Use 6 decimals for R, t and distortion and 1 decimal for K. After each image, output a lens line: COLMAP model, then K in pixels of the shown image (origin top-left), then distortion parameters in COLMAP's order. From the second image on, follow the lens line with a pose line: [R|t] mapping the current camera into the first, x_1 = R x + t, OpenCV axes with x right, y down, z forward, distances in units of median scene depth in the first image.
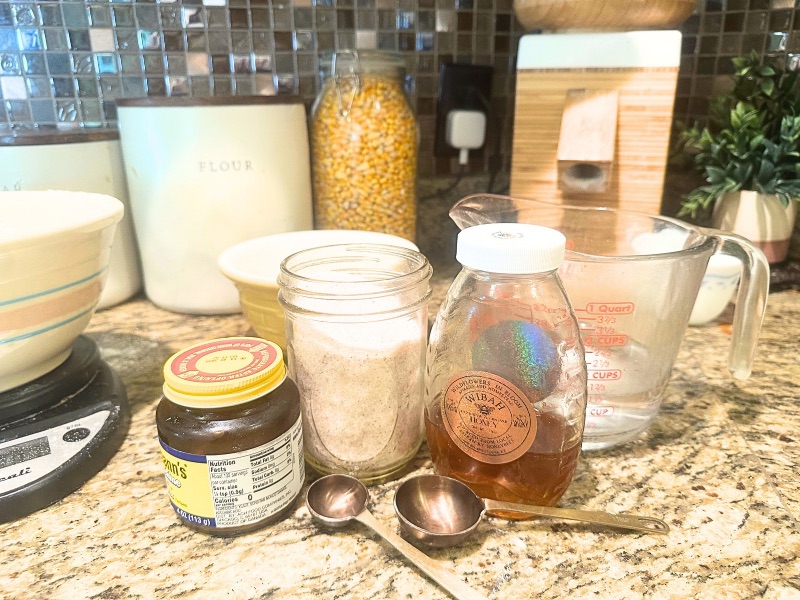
lens RADIAL K [[612.7, 0, 400.0], [0, 612.7, 300.0], [0, 0, 1]] dist [-0.005234, -0.009072]
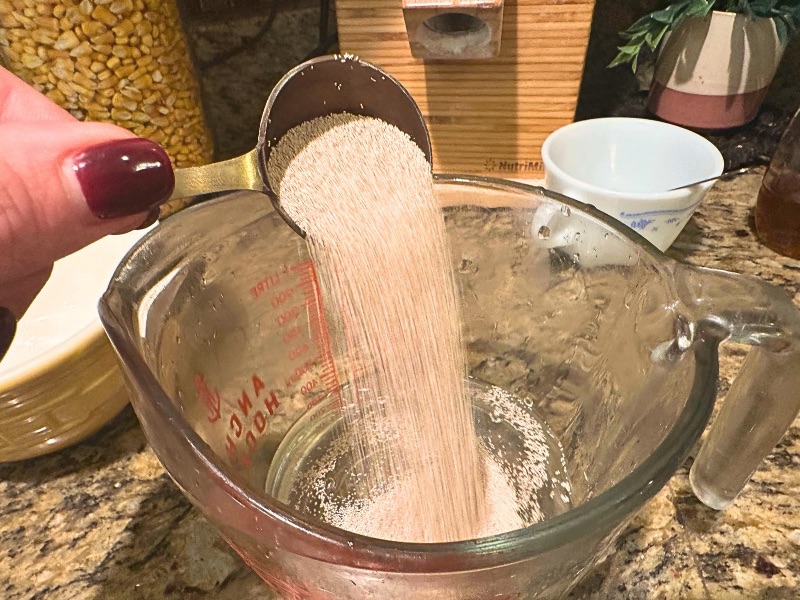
lens RADIAL K [[535.7, 0, 400.0], [0, 535.7, 300.0], [0, 0, 1]] dist [0.002679, -0.002891]
pose [[0.988114, -0.141071, 0.061075, 0.174116], [0.101275, 0.896287, 0.431756, -0.185846], [-0.115649, -0.420439, 0.899920, 0.429898]]
